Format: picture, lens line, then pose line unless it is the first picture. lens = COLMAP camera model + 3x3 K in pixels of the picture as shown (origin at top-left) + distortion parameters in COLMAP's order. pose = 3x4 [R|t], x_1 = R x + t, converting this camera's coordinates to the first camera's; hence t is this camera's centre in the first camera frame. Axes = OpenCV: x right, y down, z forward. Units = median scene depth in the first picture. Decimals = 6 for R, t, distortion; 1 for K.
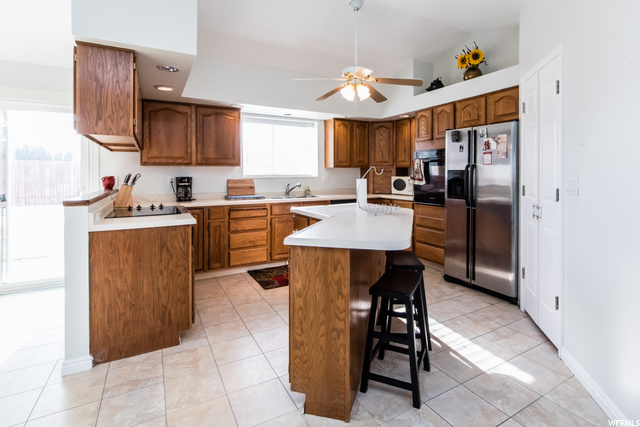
lens RADIAL K [[300.1, 0, 369.6], [0, 300.1, 175.4], [0, 0, 1]] dist [0.000356, -0.000021]
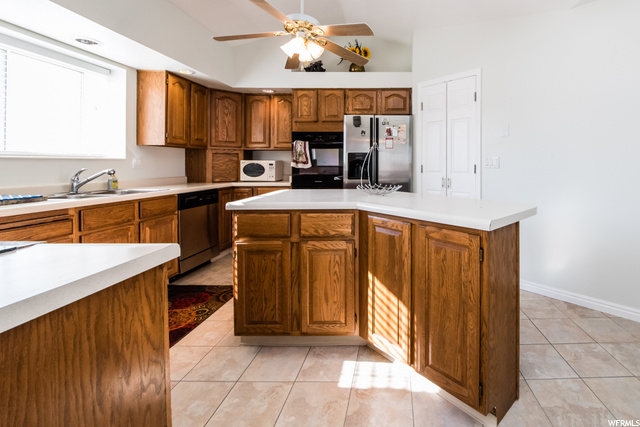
lens RADIAL K [[275.2, 0, 361.5], [0, 275.2, 166.5], [0, 0, 1]] dist [-0.014623, -0.000229]
pose [[0.581438, -0.001832, 0.813589, -0.424929], [0.001658, 0.999998, 0.001066, 0.025472], [-0.813589, 0.000729, 0.581440, 0.350456]]
